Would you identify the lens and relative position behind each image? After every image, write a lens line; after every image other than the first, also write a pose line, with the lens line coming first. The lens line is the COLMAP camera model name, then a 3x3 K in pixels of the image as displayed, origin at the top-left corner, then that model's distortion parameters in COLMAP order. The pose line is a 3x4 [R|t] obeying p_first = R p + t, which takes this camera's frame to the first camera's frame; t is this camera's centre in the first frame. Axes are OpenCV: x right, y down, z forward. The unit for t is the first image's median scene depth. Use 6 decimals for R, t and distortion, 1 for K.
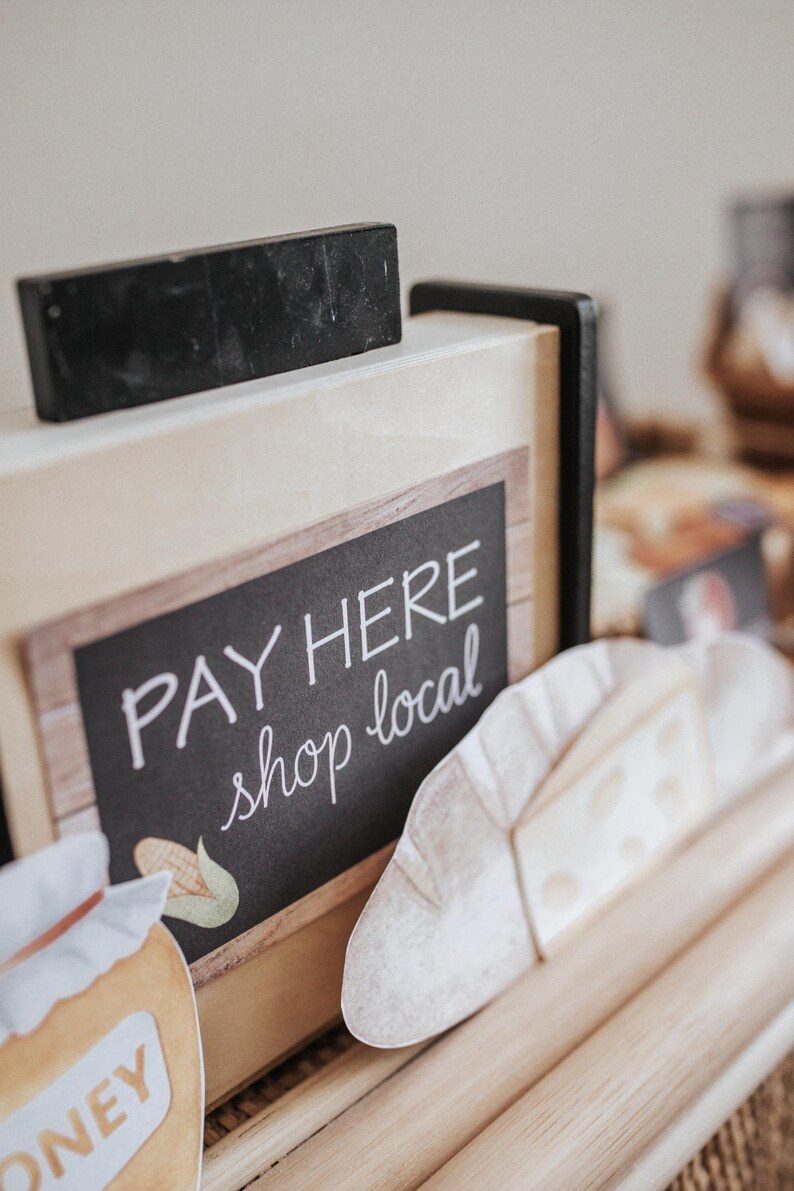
lens RADIAL K [[1254.7, 0, 397.0], [0, 1254.7, 595.5], [0, 0, 1]] dist [-0.047871, -0.008587]
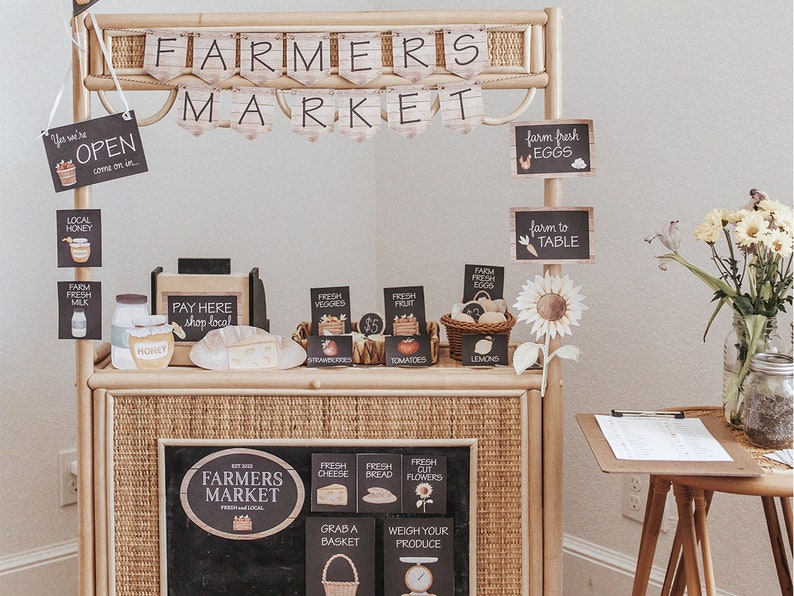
lens RADIAL K [[1413.7, 0, 396.9], [0, 1413.7, 103.4], [0, 0, 1]] dist [-0.014315, 0.057805]
pose [[0.675269, 0.093373, -0.731637, 7.219267], [-0.313606, 0.934171, -0.170225, -0.034542], [0.667579, 0.344394, 0.660099, -4.546399]]
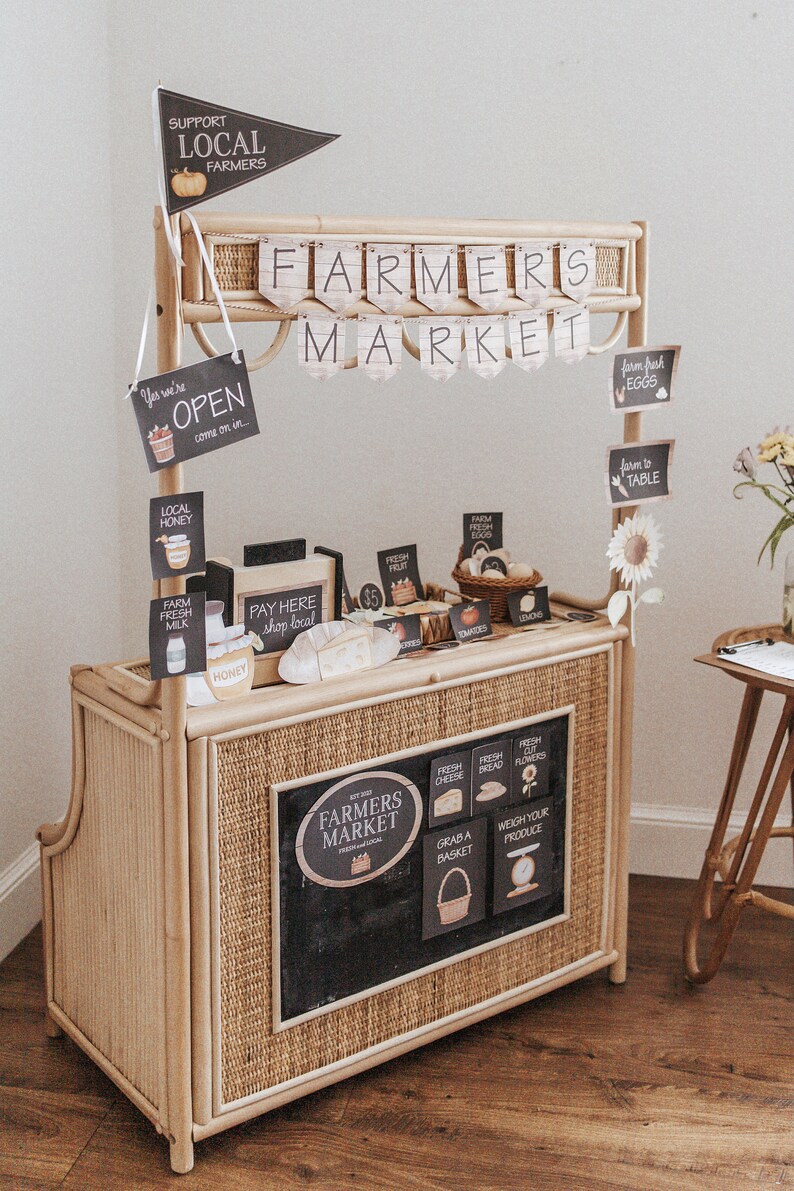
lens RADIAL K [[1386.4, 0, 396.7], [0, 1386.4, 470.9], [0, 0, 1]] dist [-0.000819, 0.003354]
pose [[0.987580, 0.097831, -0.122946, 1.242638], [-0.122834, 0.968659, -0.215897, 0.781762], [0.097971, 0.228317, 0.968645, -5.592327]]
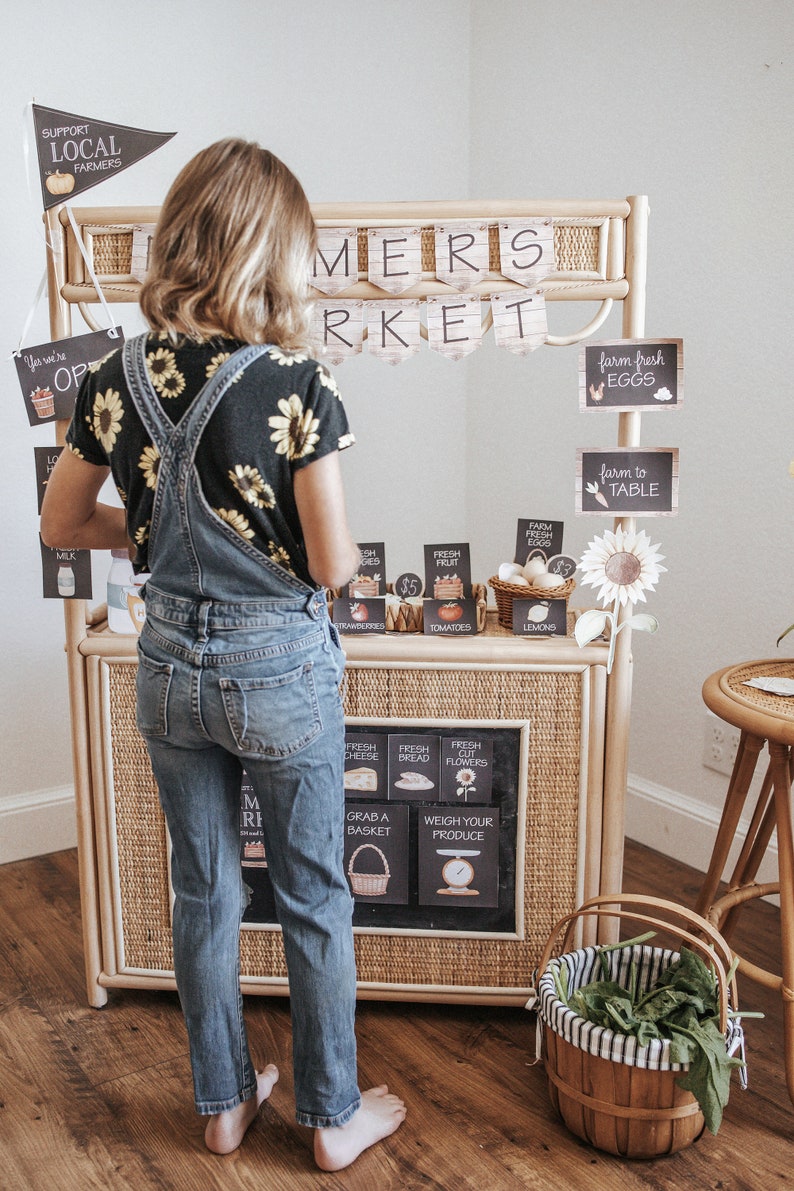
lens RADIAL K [[1203.8, 0, 393.3], [0, 1203.8, 591.8], [0, 0, 1]] dist [-0.050490, 0.021498]
pose [[0.639432, 0.219207, -0.736937, 5.440148], [-0.327017, 0.945015, -0.002649, -0.128112], [0.695835, 0.242685, 0.675957, -2.701595]]
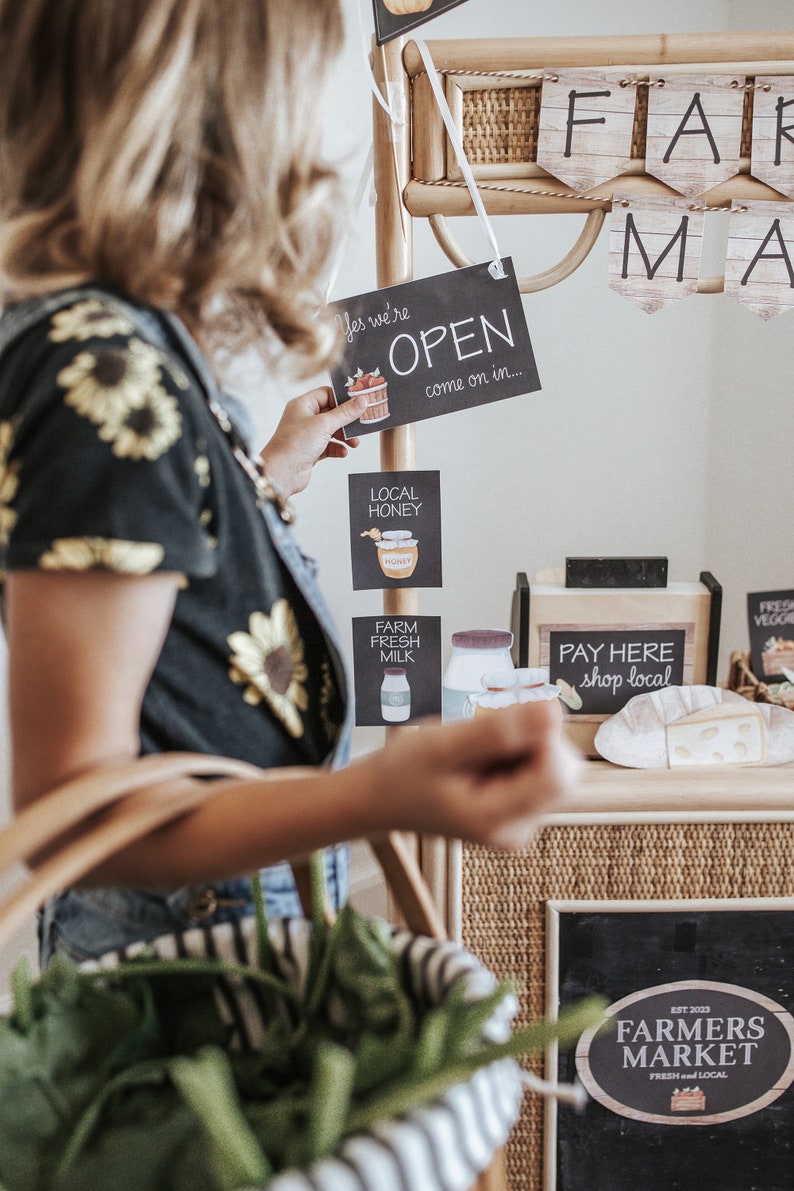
lens RADIAL K [[1203.8, 0, 393.3], [0, 1203.8, 591.8], [0, 0, 1]] dist [-0.050490, 0.021498]
pose [[0.679410, 0.243977, -0.692010, 2.140688], [-0.298597, 0.953411, 0.042977, -0.104723], [0.670255, 0.177433, 0.720608, -2.394967]]
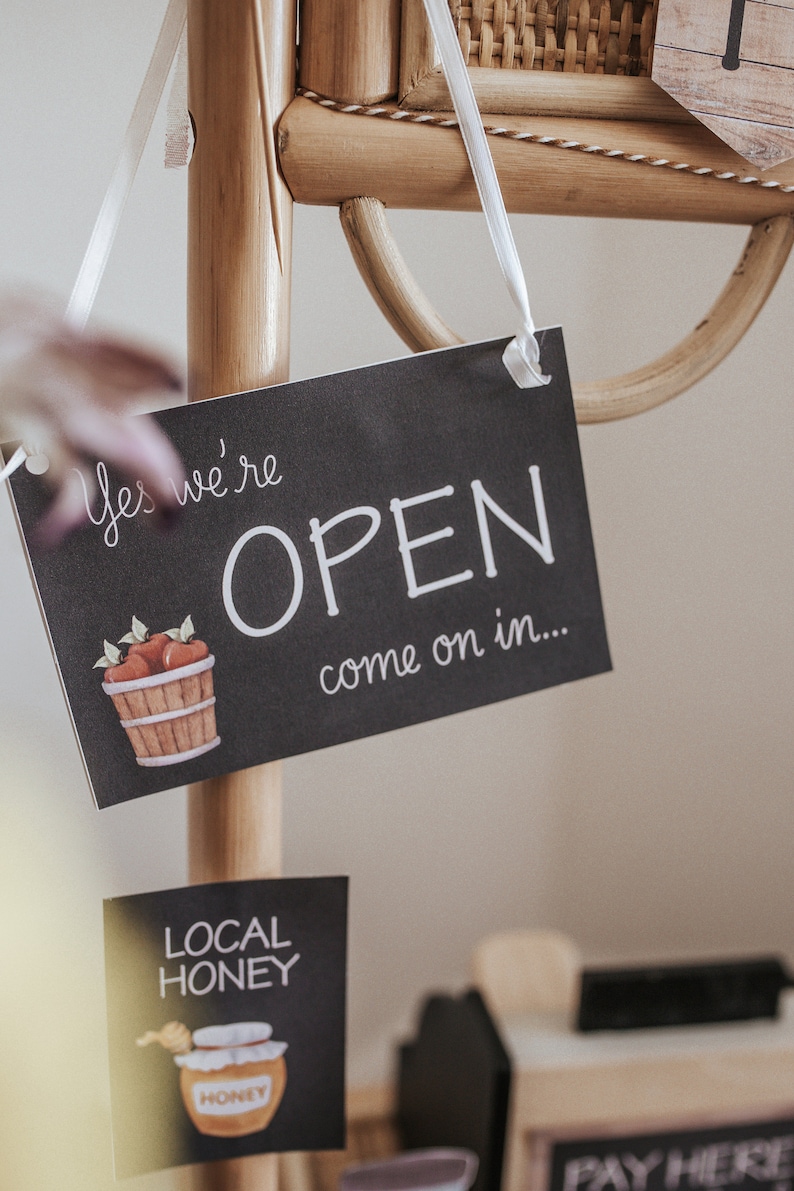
lens RADIAL K [[1254.7, 0, 397.0], [0, 1254.7, 595.5], [0, 0, 1]] dist [-0.047871, -0.008587]
pose [[0.814541, 0.231890, -0.531742, 0.396056], [-0.300124, 0.952876, -0.044197, -0.590934], [0.496436, 0.195590, 0.845752, -1.021340]]
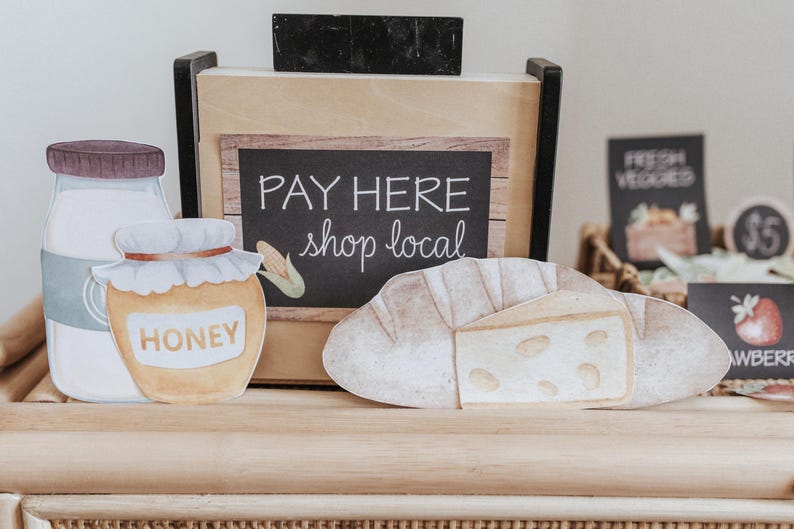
lens RADIAL K [[836.5, 0, 398.0], [0, 836.5, 256.6], [0, 0, 1]] dist [-0.047871, -0.008587]
pose [[0.702366, 0.276809, -0.655789, 0.989956], [-0.322741, 0.944990, 0.053218, 0.045523], [0.634445, 0.174272, 0.753066, -0.063278]]
